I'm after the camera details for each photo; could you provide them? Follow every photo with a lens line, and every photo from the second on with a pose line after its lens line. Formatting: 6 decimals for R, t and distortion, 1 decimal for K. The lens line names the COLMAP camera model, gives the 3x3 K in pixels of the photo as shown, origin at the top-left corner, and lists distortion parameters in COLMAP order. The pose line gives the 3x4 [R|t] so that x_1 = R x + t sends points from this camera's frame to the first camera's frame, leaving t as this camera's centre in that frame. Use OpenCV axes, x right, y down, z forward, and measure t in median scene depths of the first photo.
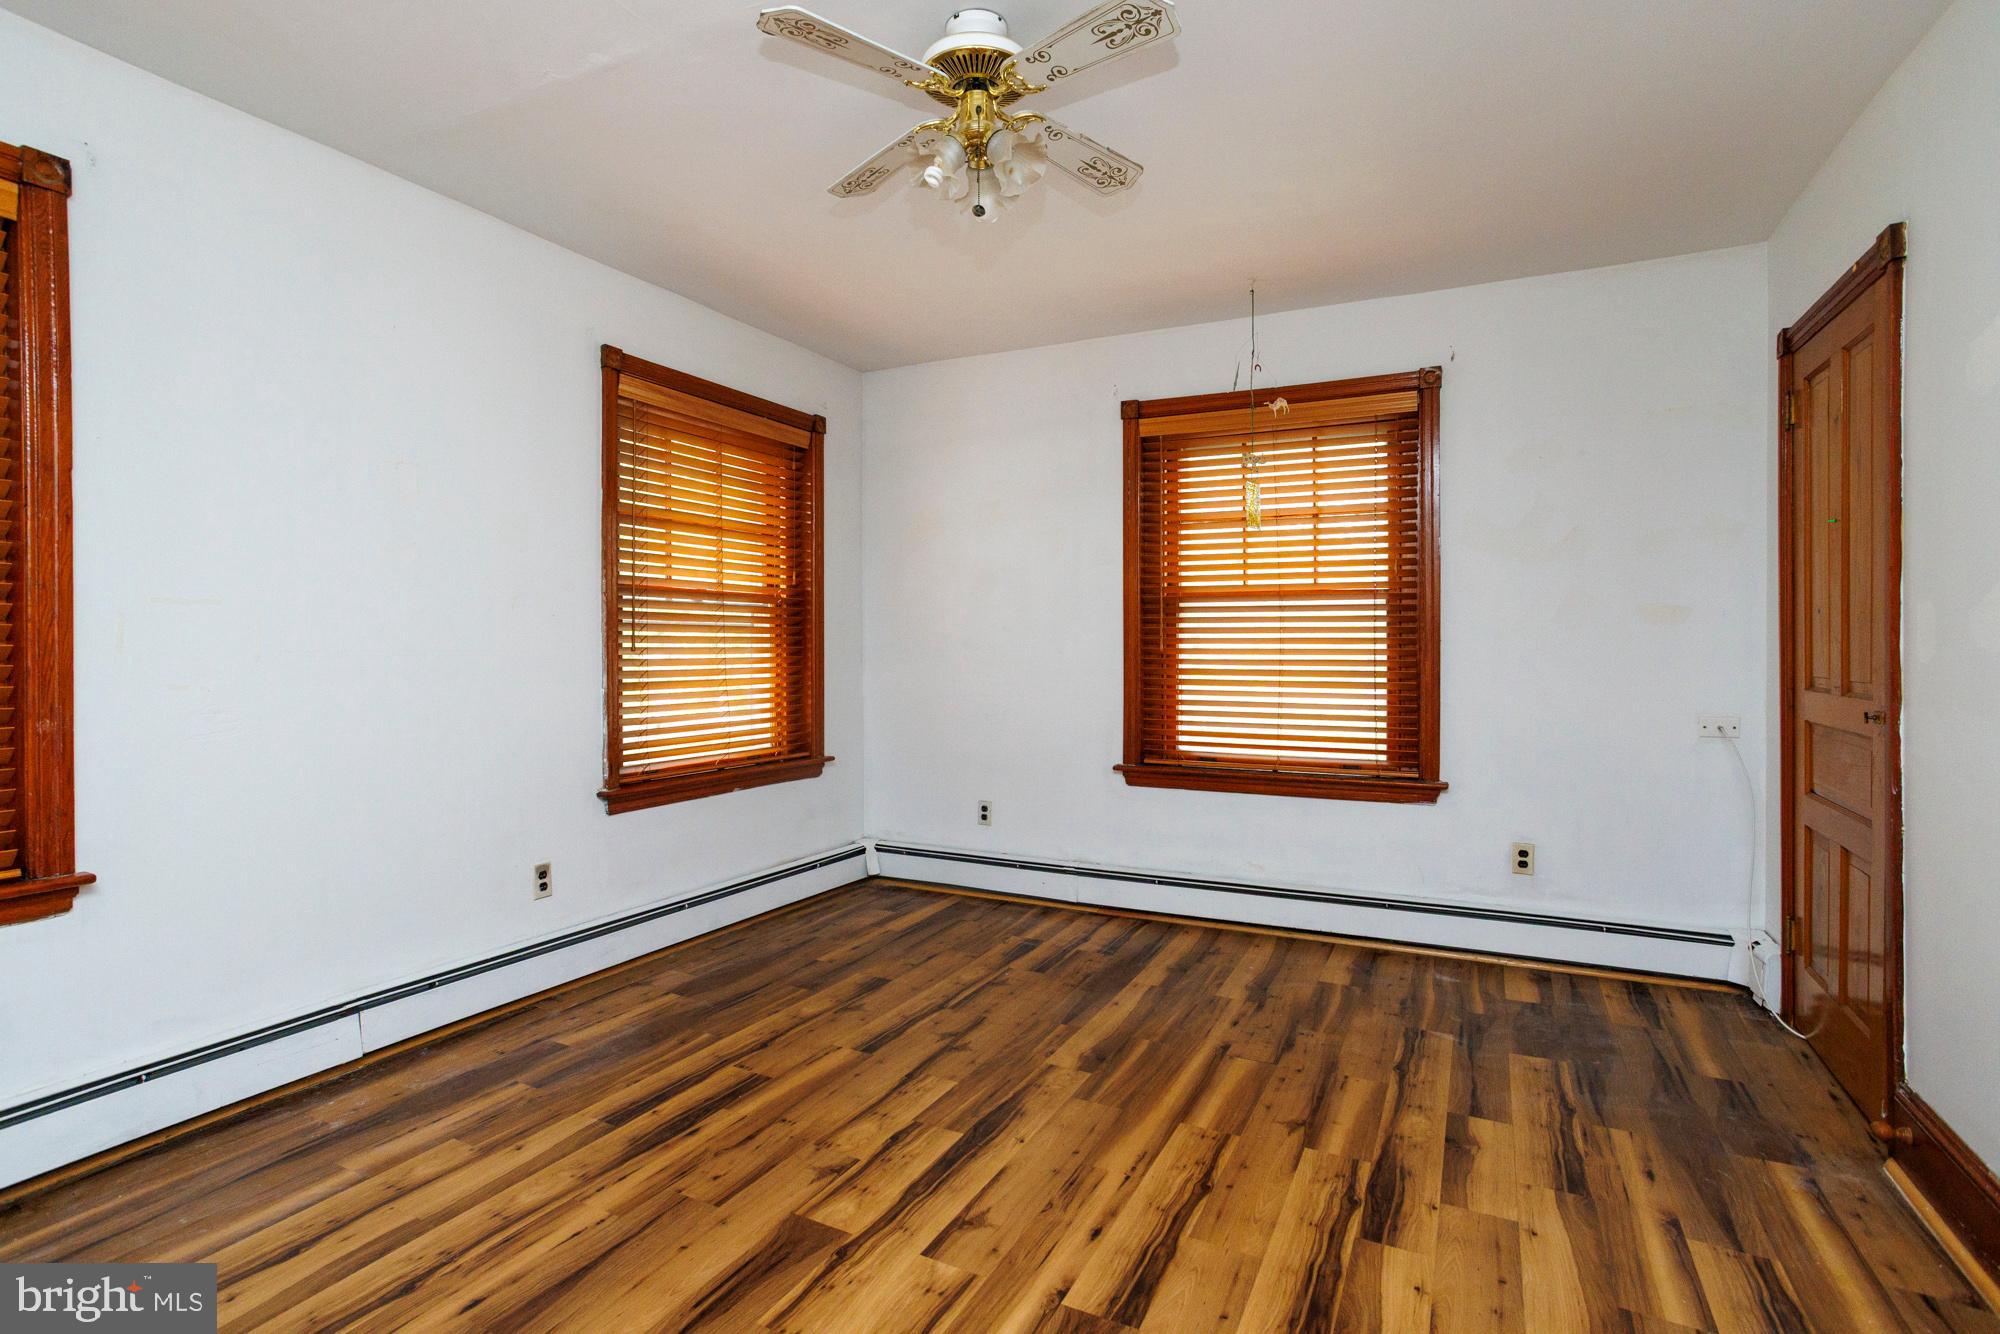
lens RADIAL K [[1032.7, 0, 982.1], [0, 1032.7, 657.0], [0, 0, 1]] dist [-0.064841, 0.040444]
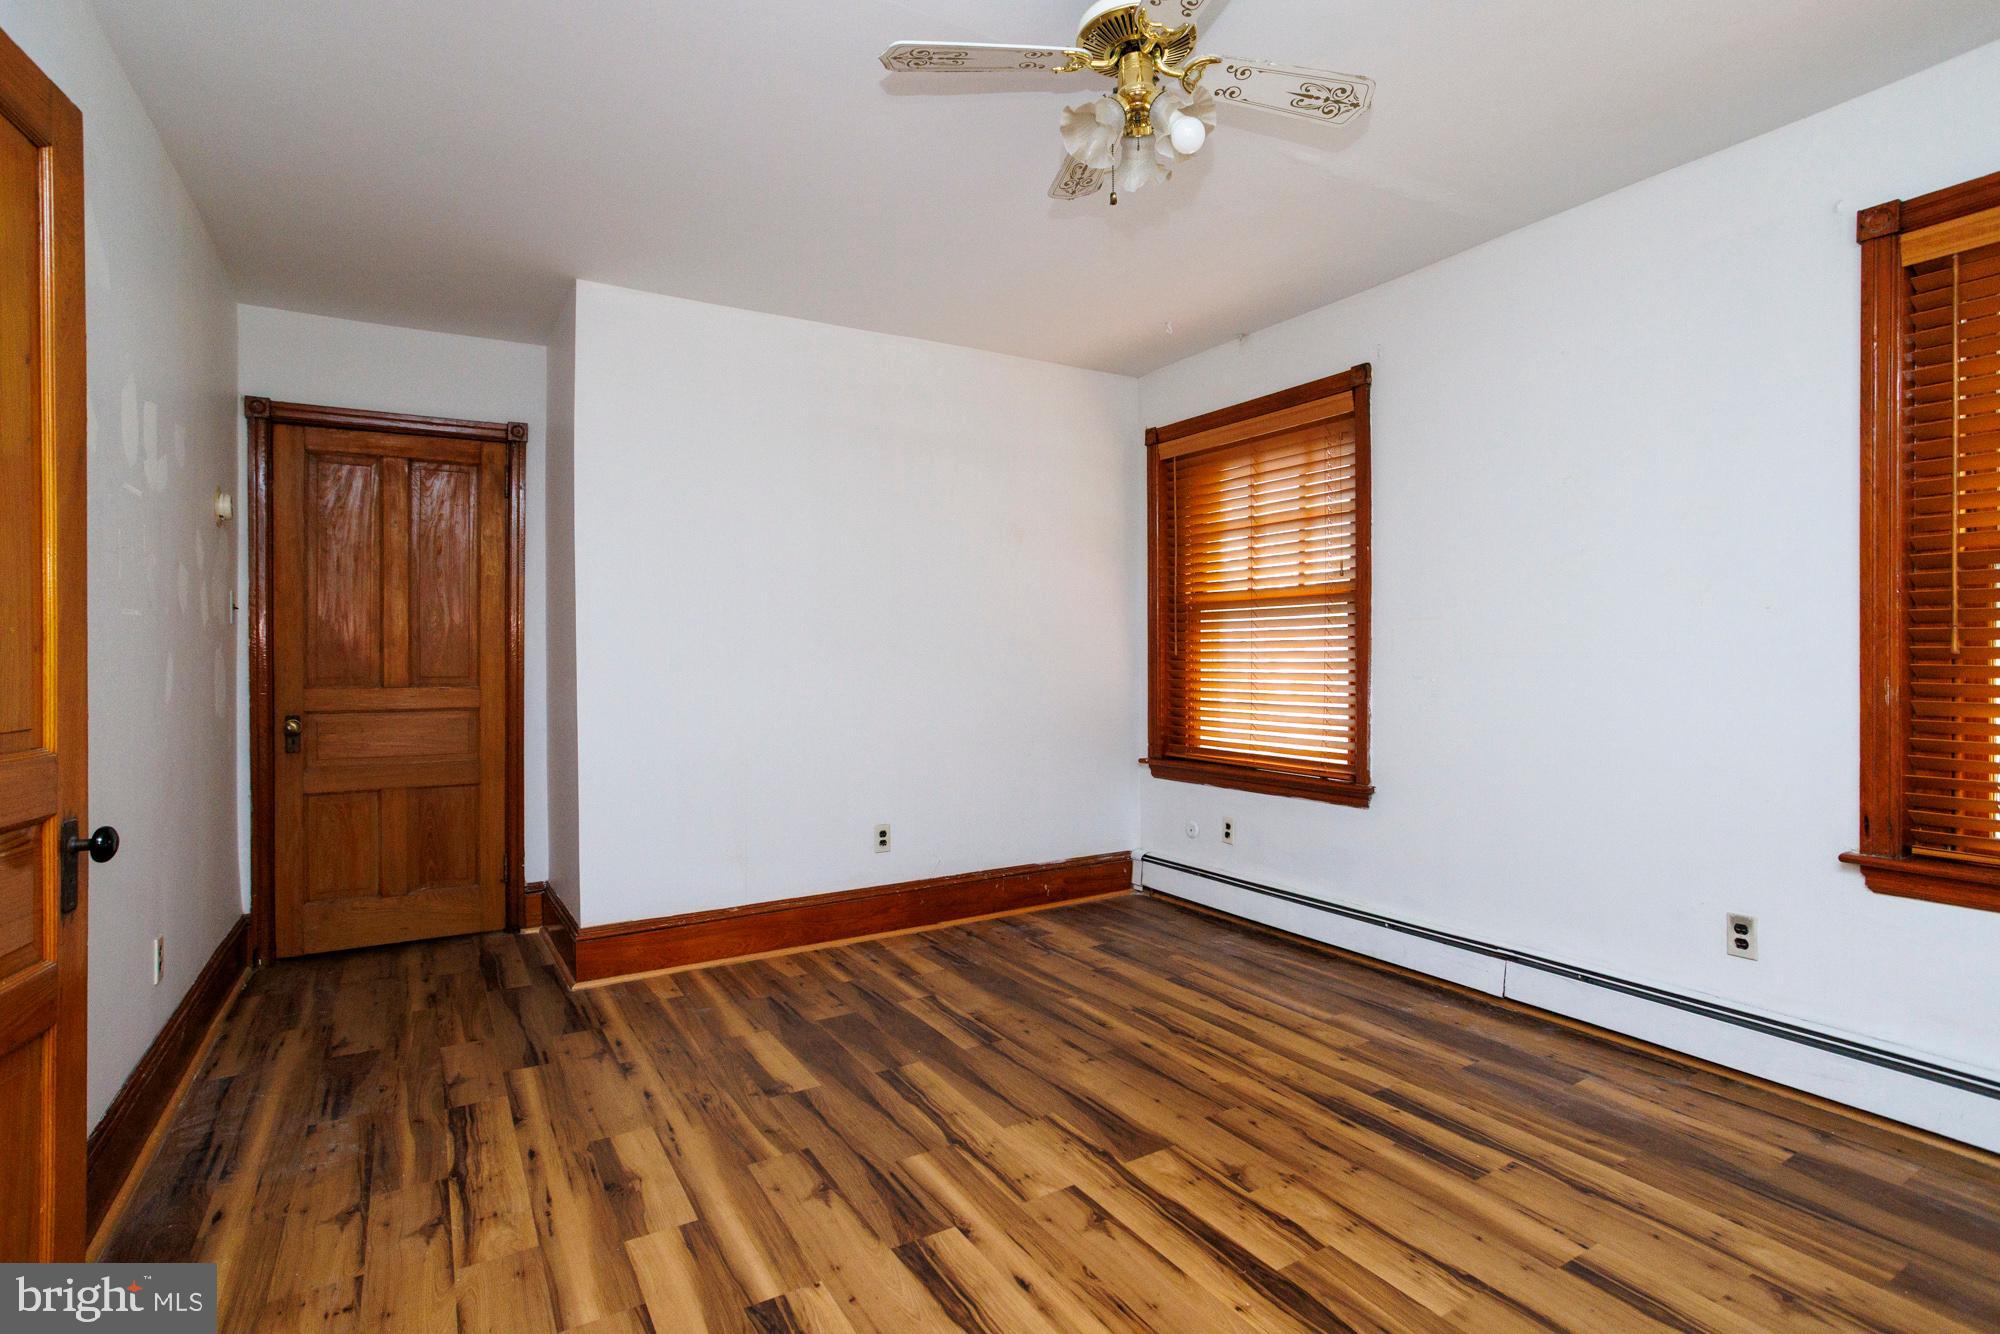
lens RADIAL K [[1032.7, 0, 982.1], [0, 1032.7, 657.0], [0, 0, 1]] dist [-0.064841, 0.040444]
pose [[-0.572139, 0.005118, -0.820141, 0.754112], [-0.004843, 0.999942, 0.009619, -0.010010], [0.820142, 0.009475, -0.572081, 1.267734]]
